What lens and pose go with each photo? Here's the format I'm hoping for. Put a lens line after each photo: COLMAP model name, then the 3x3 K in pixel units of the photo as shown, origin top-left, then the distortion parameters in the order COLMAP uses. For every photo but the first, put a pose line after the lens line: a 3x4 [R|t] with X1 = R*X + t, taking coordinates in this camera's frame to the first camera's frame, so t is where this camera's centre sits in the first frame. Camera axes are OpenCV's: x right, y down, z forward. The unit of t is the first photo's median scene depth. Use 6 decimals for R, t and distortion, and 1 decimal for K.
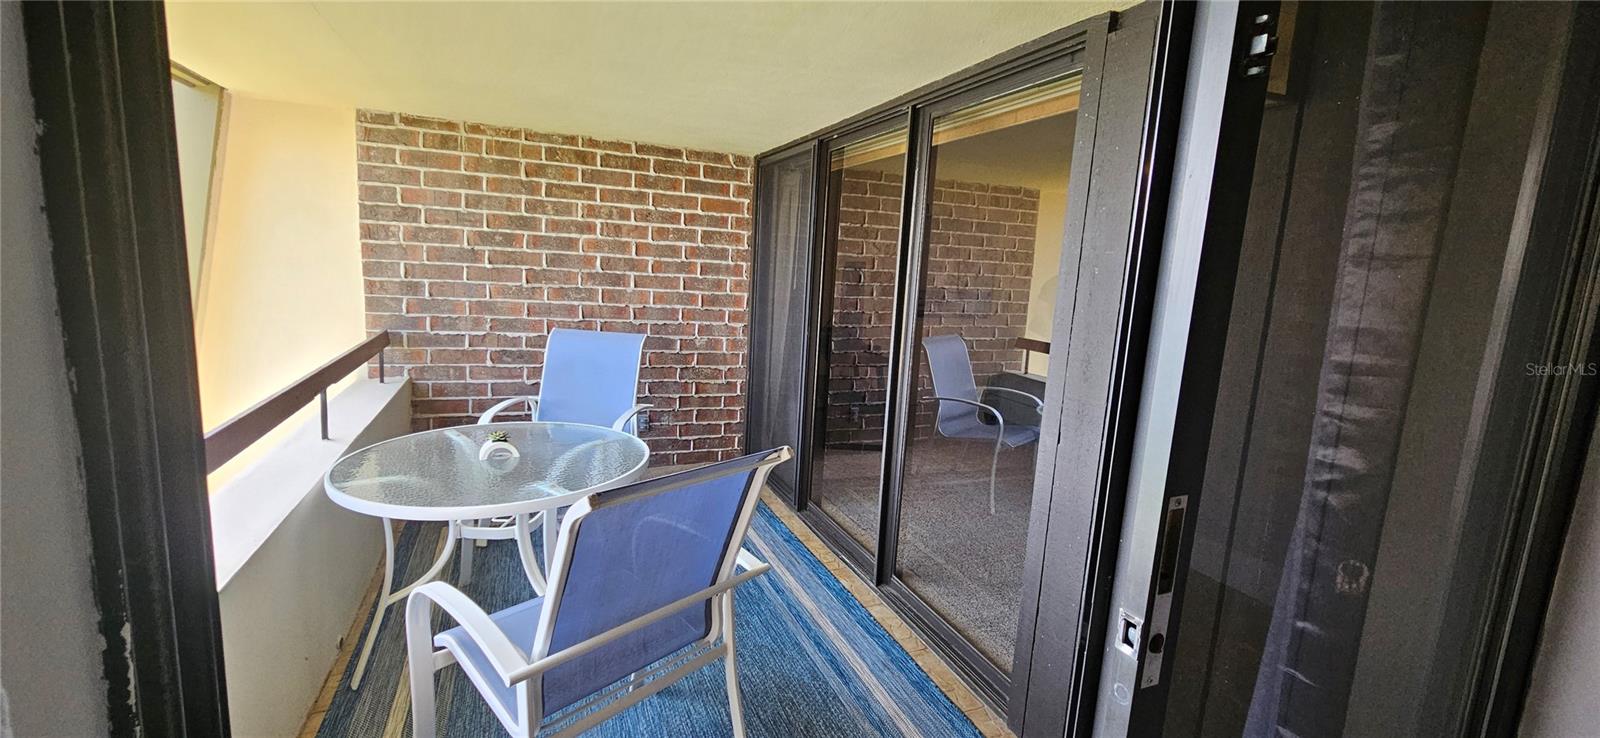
lens RADIAL K [[661.0, 0, 797.7], [0, 661.0, 373.1], [0, 0, 1]] dist [-0.000114, 0.000162]
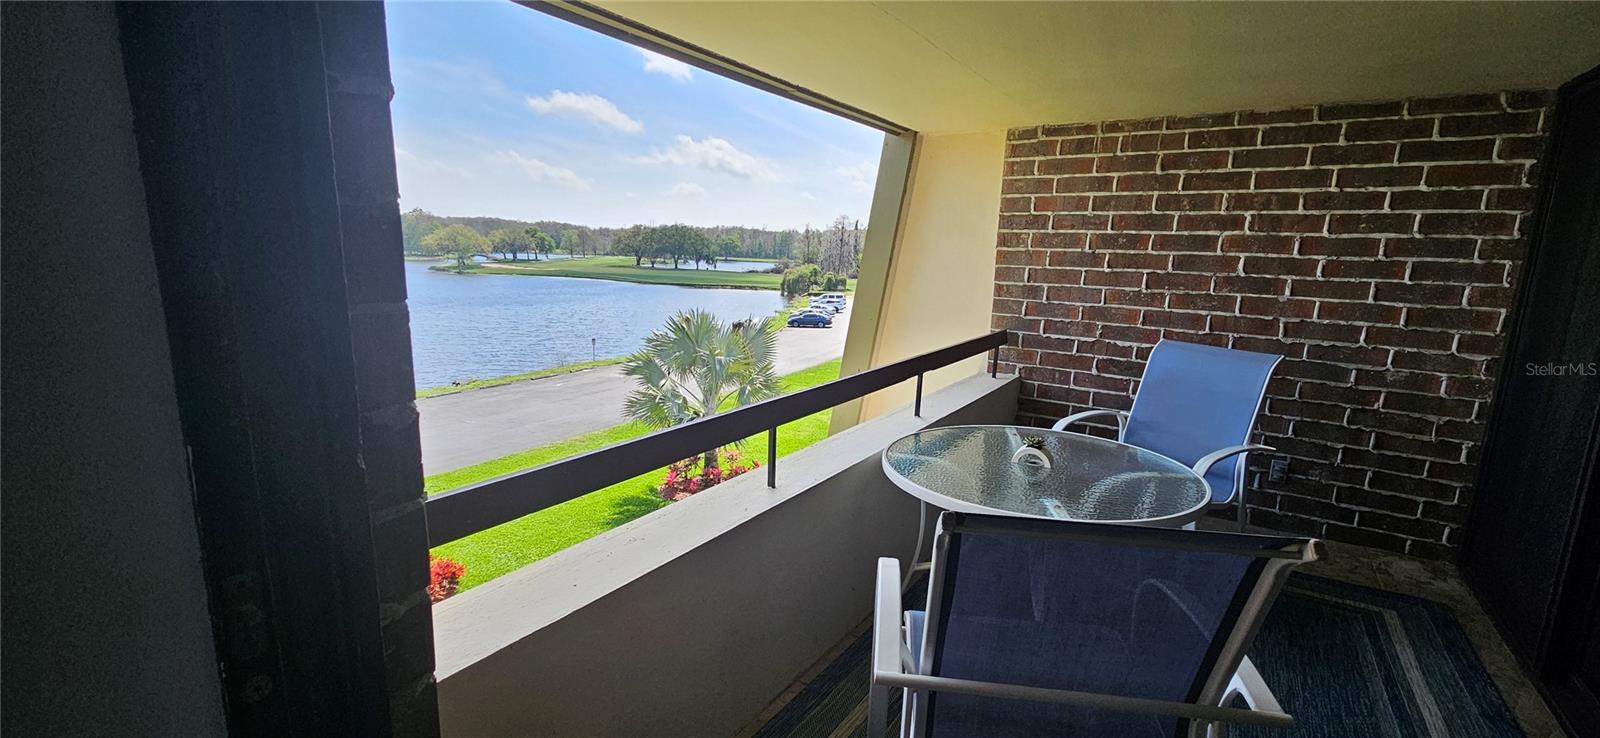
lens RADIAL K [[661.0, 0, 797.7], [0, 661.0, 373.1], [0, 0, 1]] dist [-0.000114, 0.000162]
pose [[0.558870, 0.112977, -0.821524, 0.080621], [-0.129379, 0.990424, 0.048190, -0.003152], [0.819101, 0.079356, 0.568135, 0.104044]]
